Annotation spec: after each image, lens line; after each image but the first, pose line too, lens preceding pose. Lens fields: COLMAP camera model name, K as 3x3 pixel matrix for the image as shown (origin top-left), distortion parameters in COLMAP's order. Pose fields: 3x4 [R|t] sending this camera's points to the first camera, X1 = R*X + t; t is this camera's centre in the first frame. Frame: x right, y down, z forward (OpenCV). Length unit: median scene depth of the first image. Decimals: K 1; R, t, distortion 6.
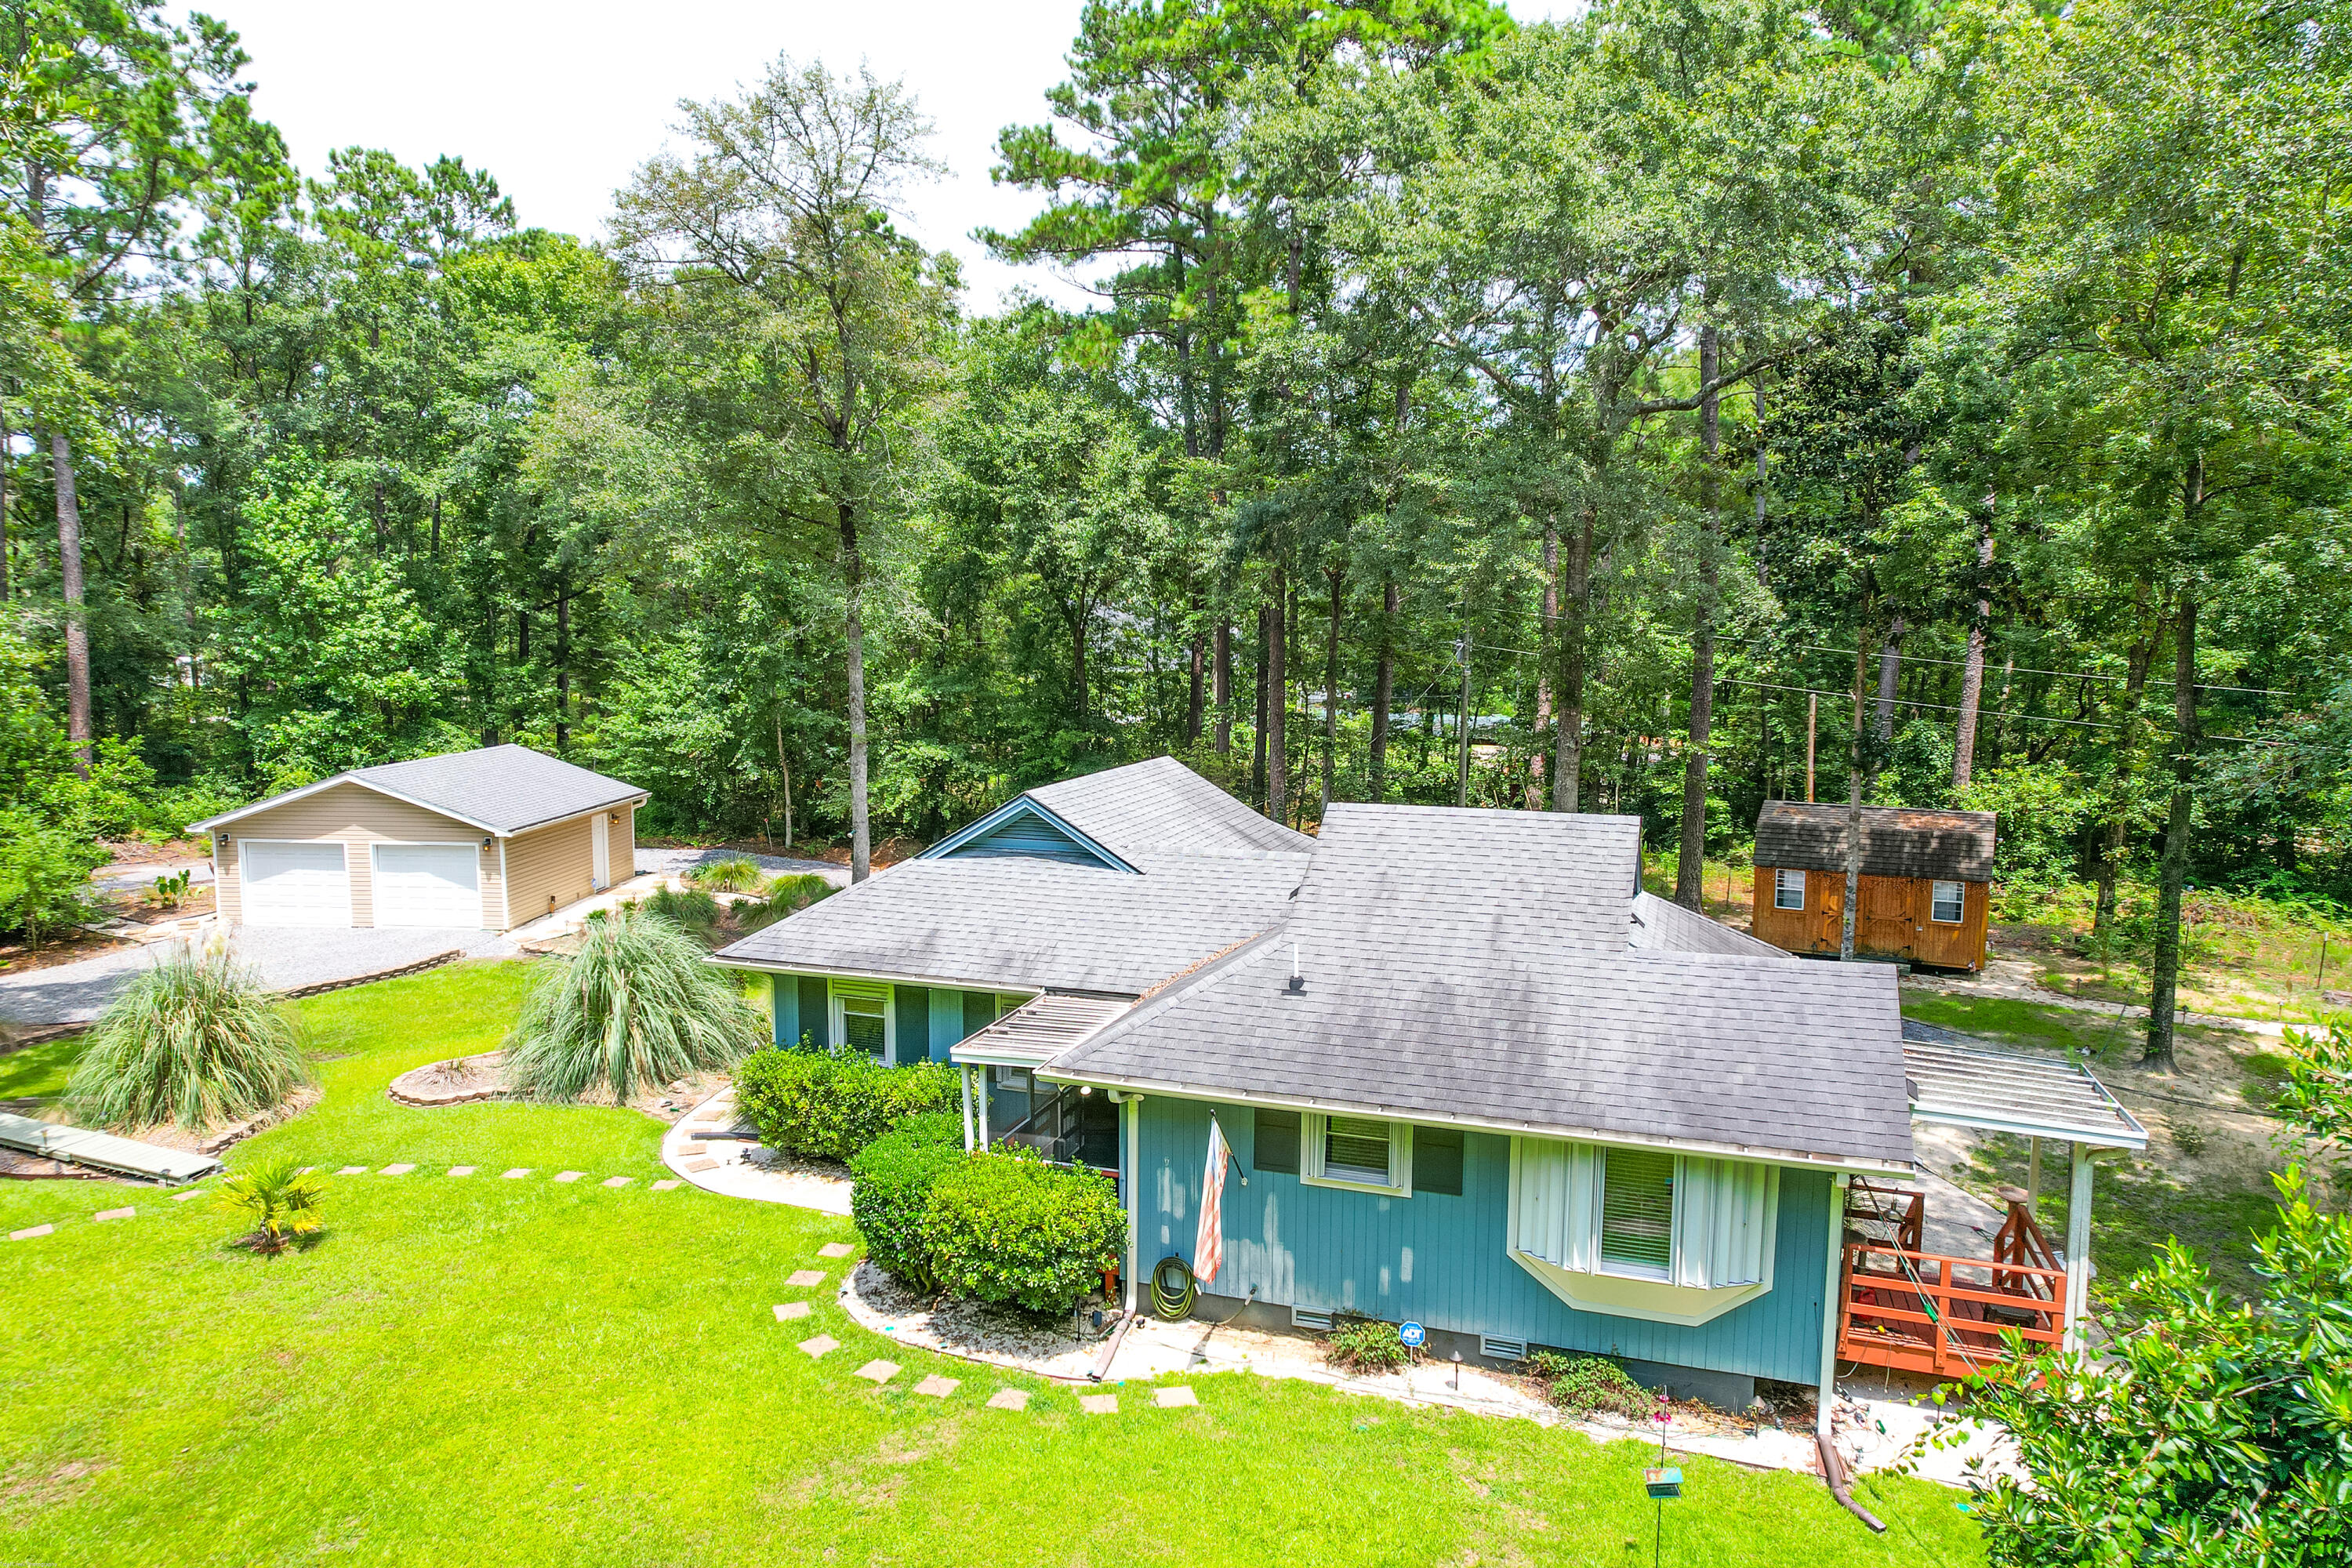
lens RADIAL K [[1487.9, 0, 1183.8], [0, 1487.9, 783.6], [0, 0, 1]] dist [-0.030827, 0.034488]
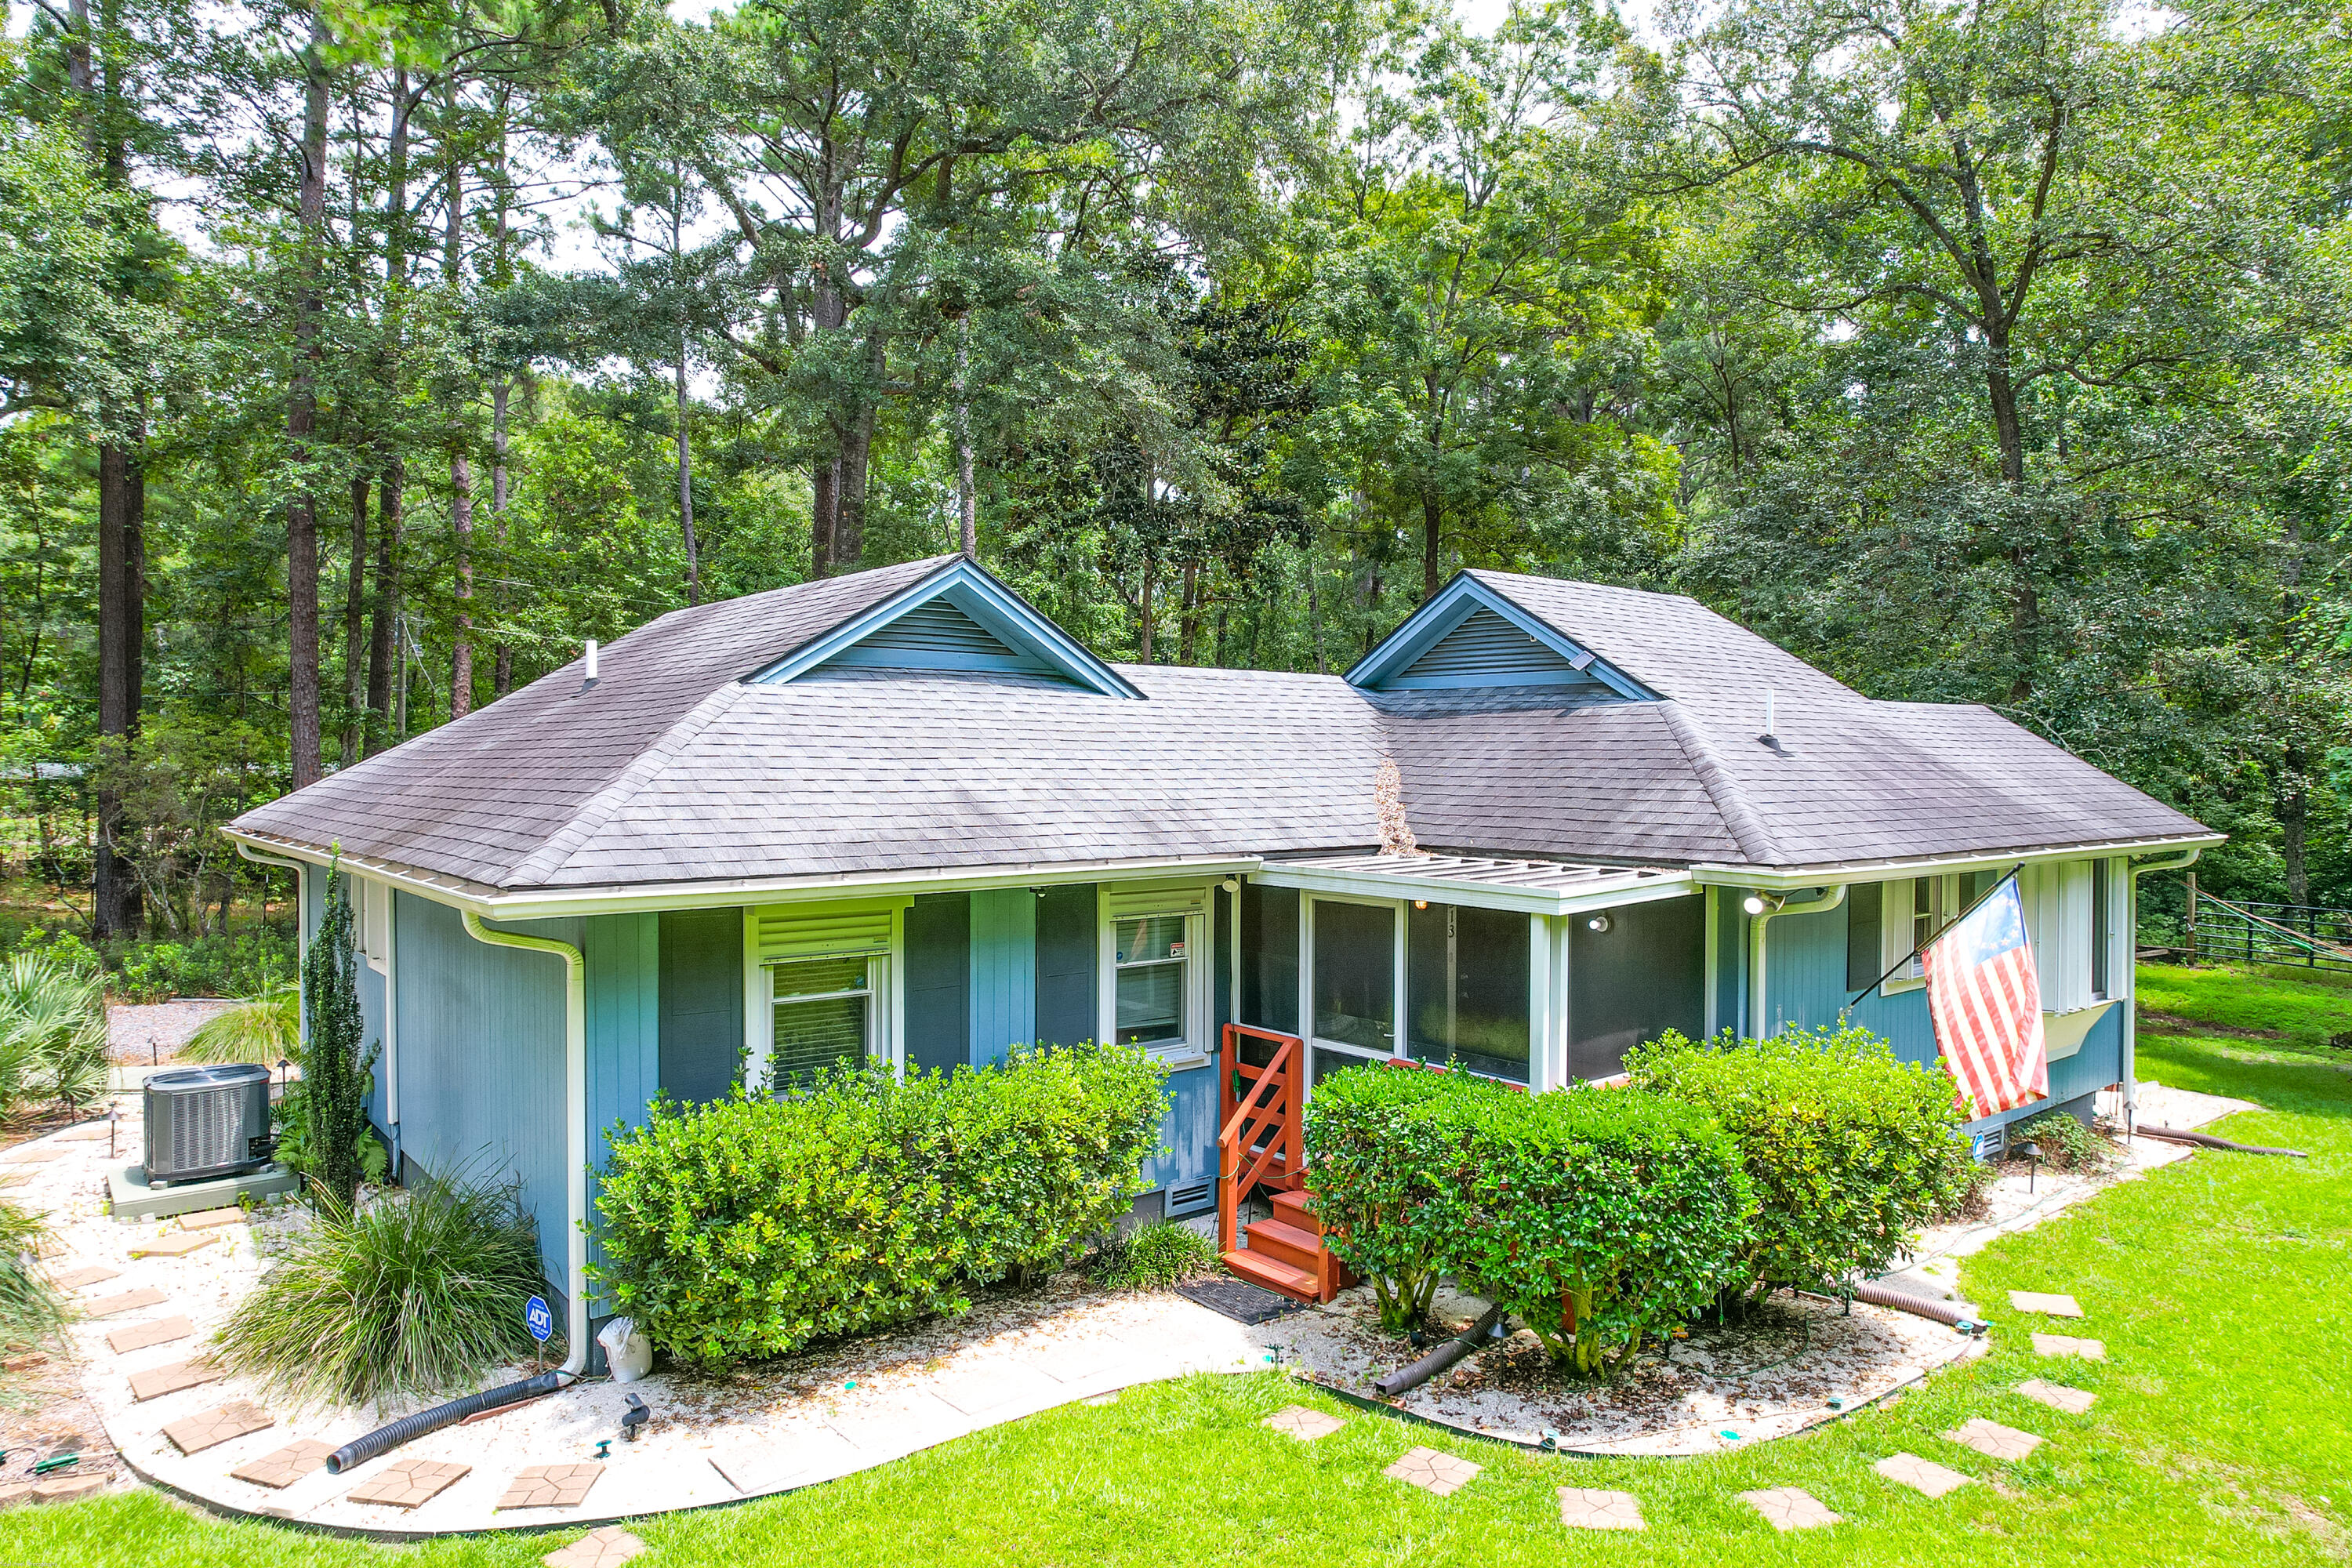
lens RADIAL K [[1487.9, 0, 1175.7], [0, 1487.9, 781.9], [0, 0, 1]] dist [-0.030827, 0.034488]
pose [[0.516173, -0.015475, 0.856345, -0.466724], [0.096066, 0.994574, -0.039933, 0.106572], [-0.851080, 0.102878, 0.514859, 0.591831]]
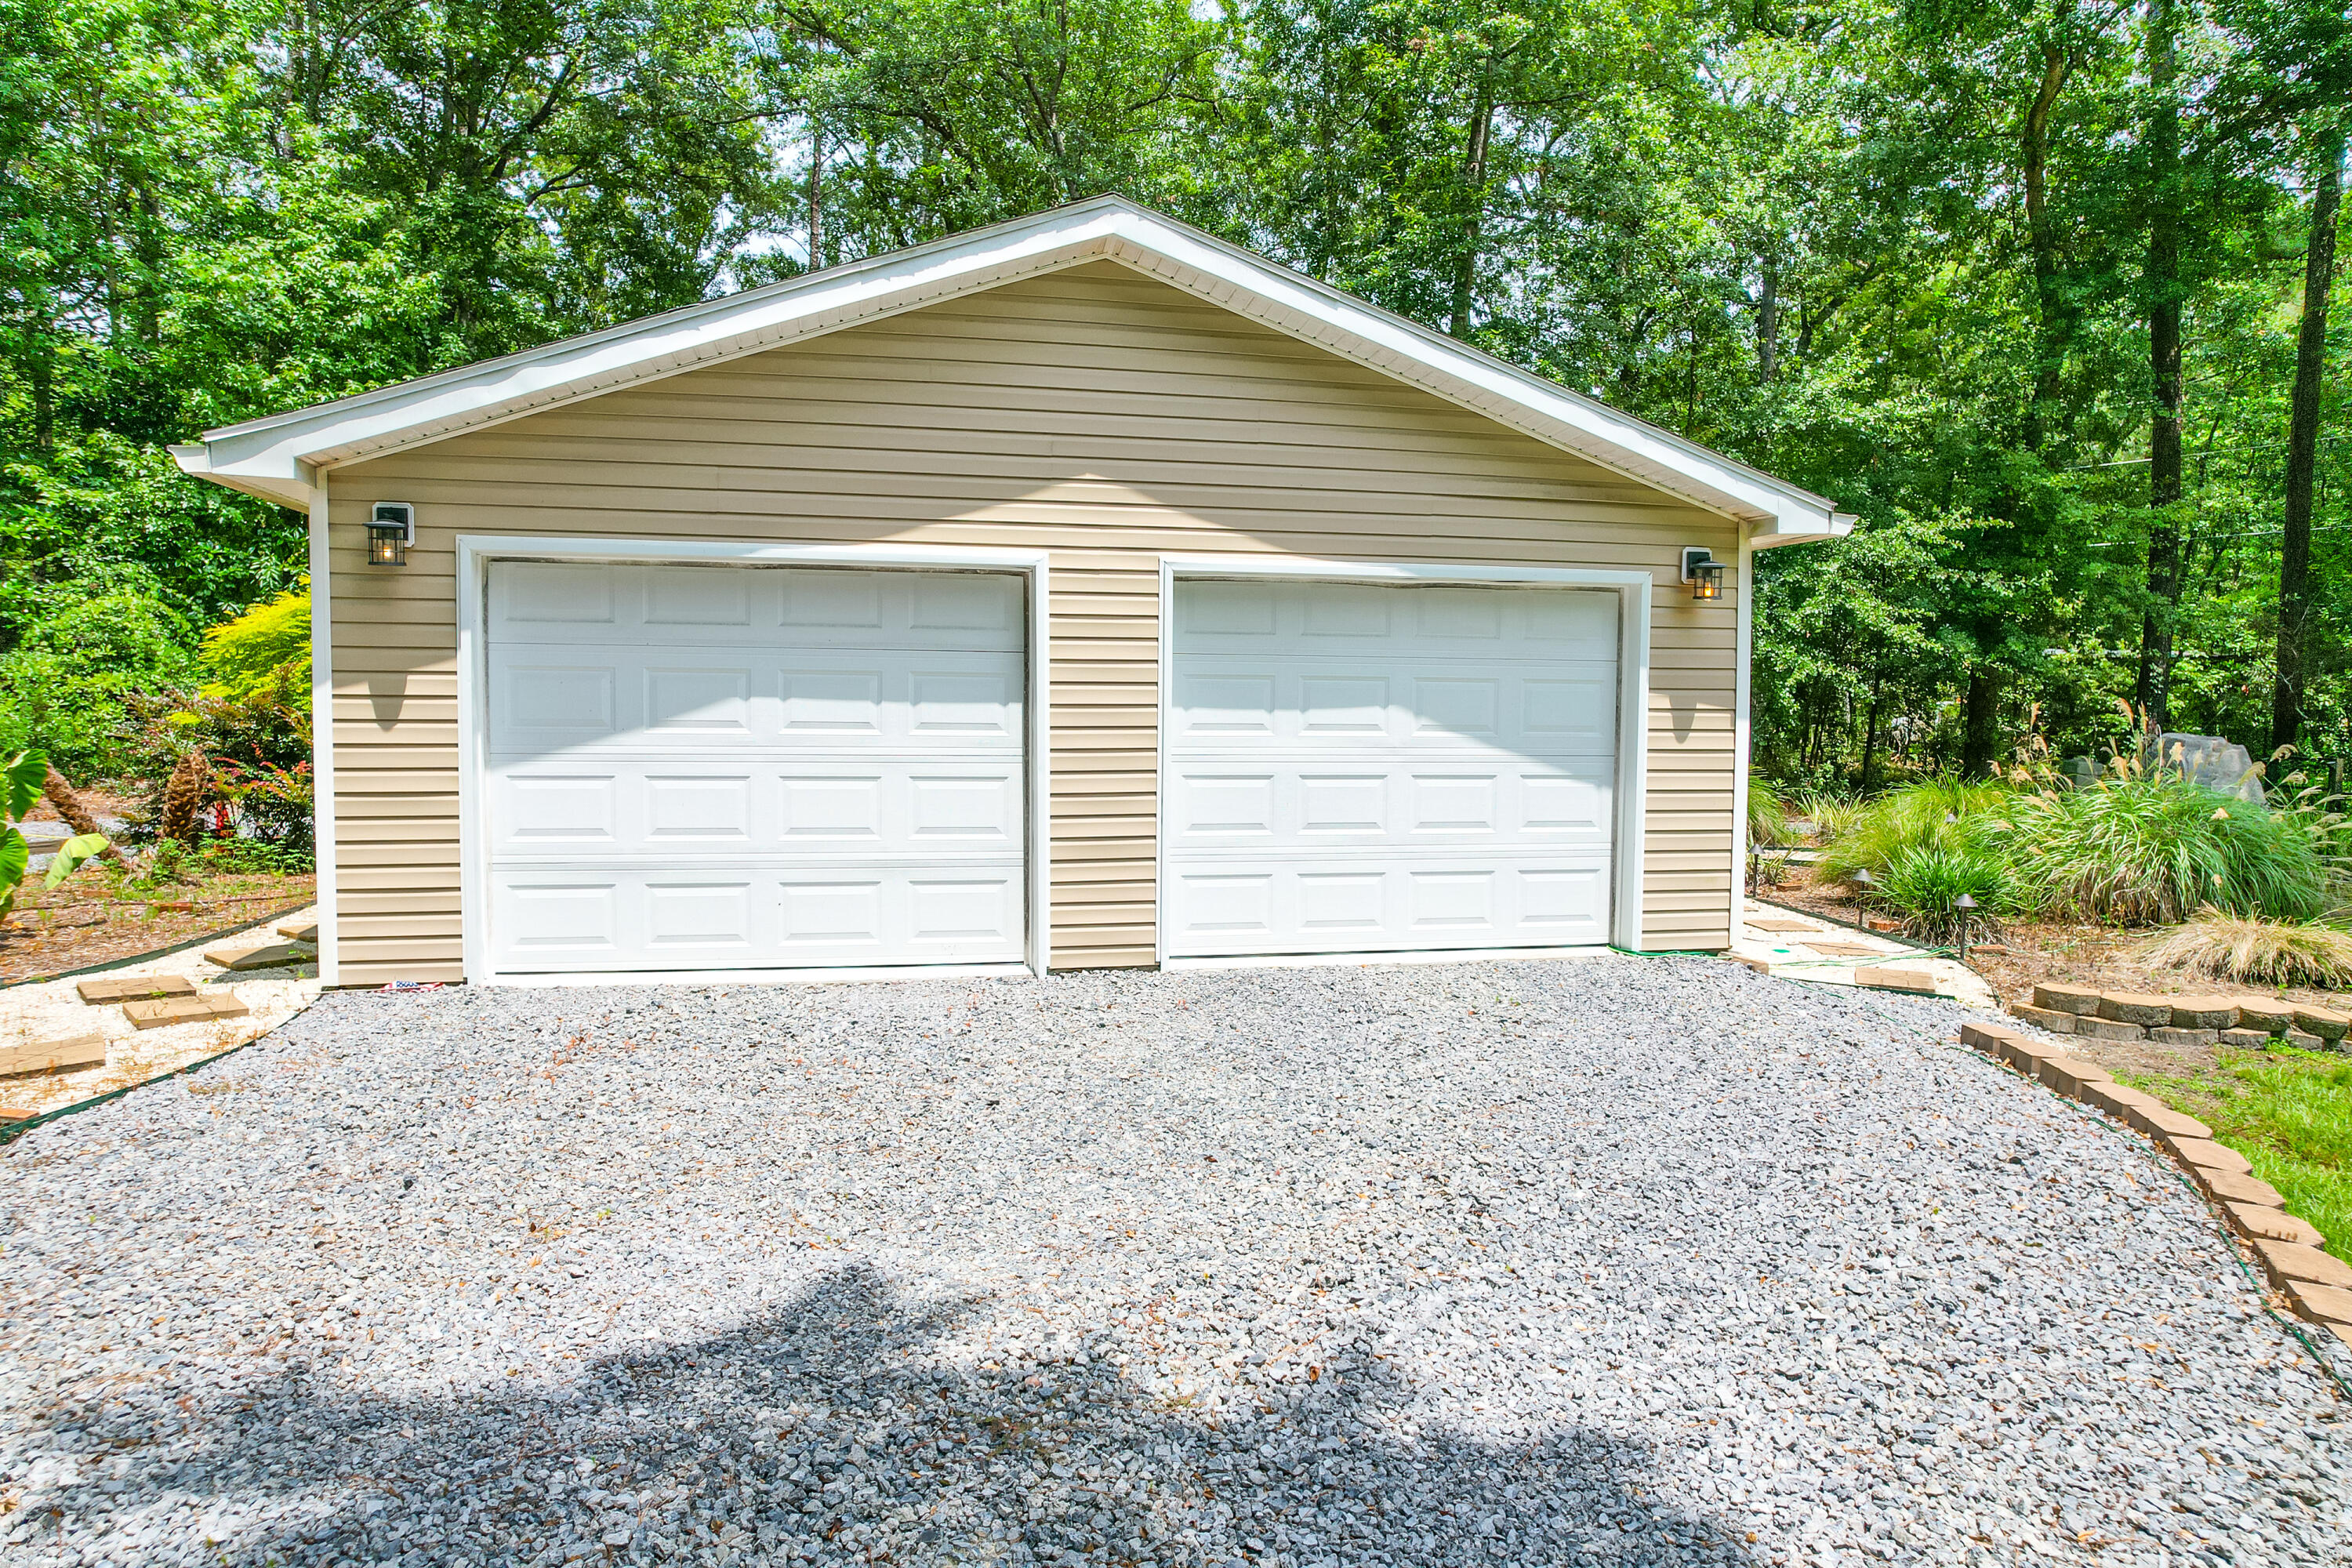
lens RADIAL K [[1487.9, 0, 1188.6], [0, 1487.9, 775.9], [0, 0, 1]] dist [-0.030827, 0.034488]
pose [[0.962361, -0.010022, 0.271589, -0.885687], [0.025346, 0.998274, -0.052973, 0.119171], [-0.270589, 0.057863, 0.960954, 1.166786]]
